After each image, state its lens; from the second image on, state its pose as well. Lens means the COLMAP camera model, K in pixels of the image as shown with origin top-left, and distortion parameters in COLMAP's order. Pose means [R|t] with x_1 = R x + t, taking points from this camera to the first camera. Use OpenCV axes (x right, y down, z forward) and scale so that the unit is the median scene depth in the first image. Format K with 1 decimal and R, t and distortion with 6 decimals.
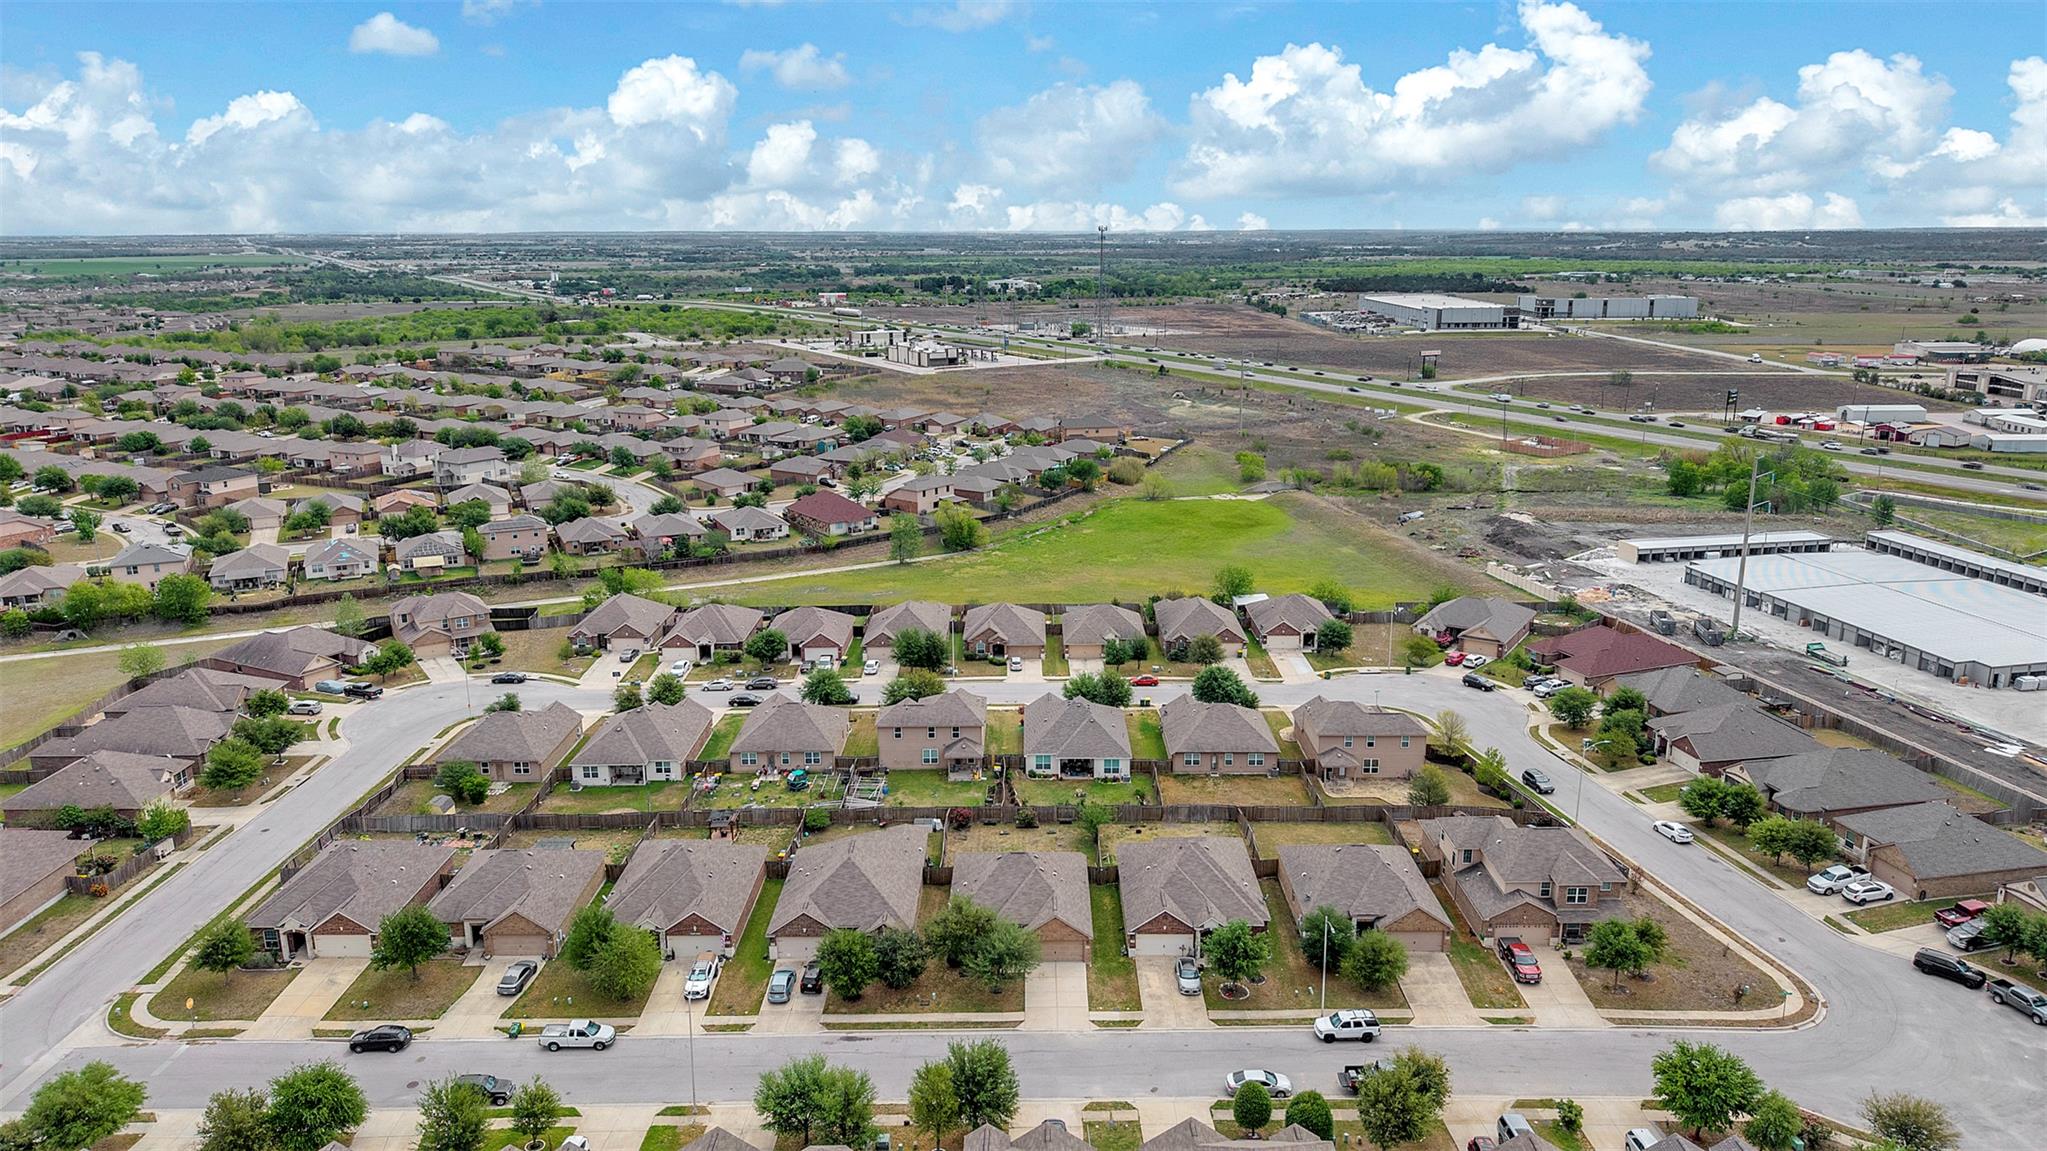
lens RADIAL K [[1377.4, 0, 1025.1], [0, 1377.4, 576.5], [0, 0, 1]] dist [0.004448, -0.003294]
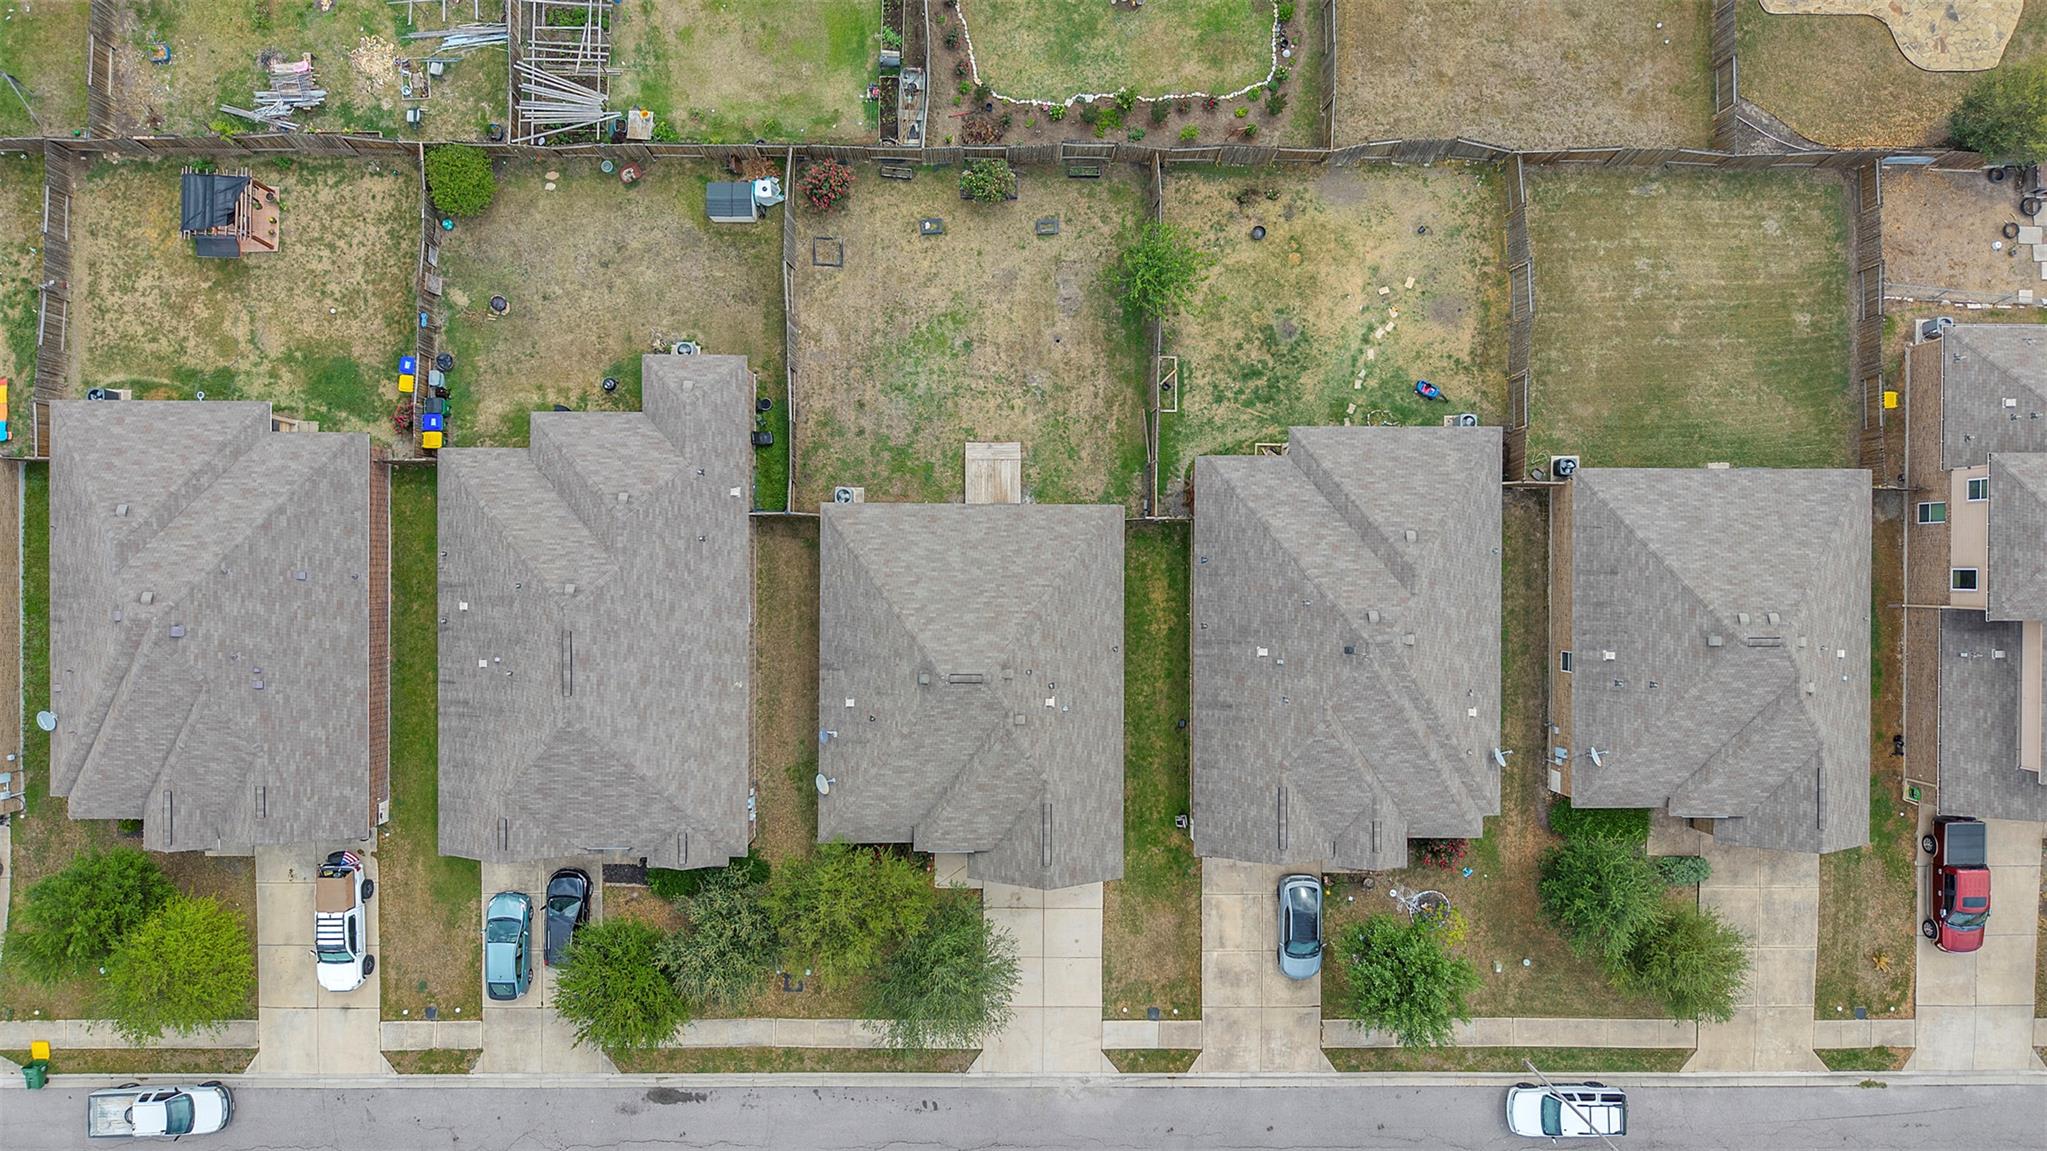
lens RADIAL K [[1377.4, 0, 1017.0], [0, 1377.4, 575.4], [0, 0, 1]] dist [0.004448, -0.003294]
pose [[0.999711, -0.001595, 0.023999, 0.000655], [-0.022914, 0.240019, 0.970498, -0.243436], [-0.007308, -0.970767, 0.239913, 1.029761]]
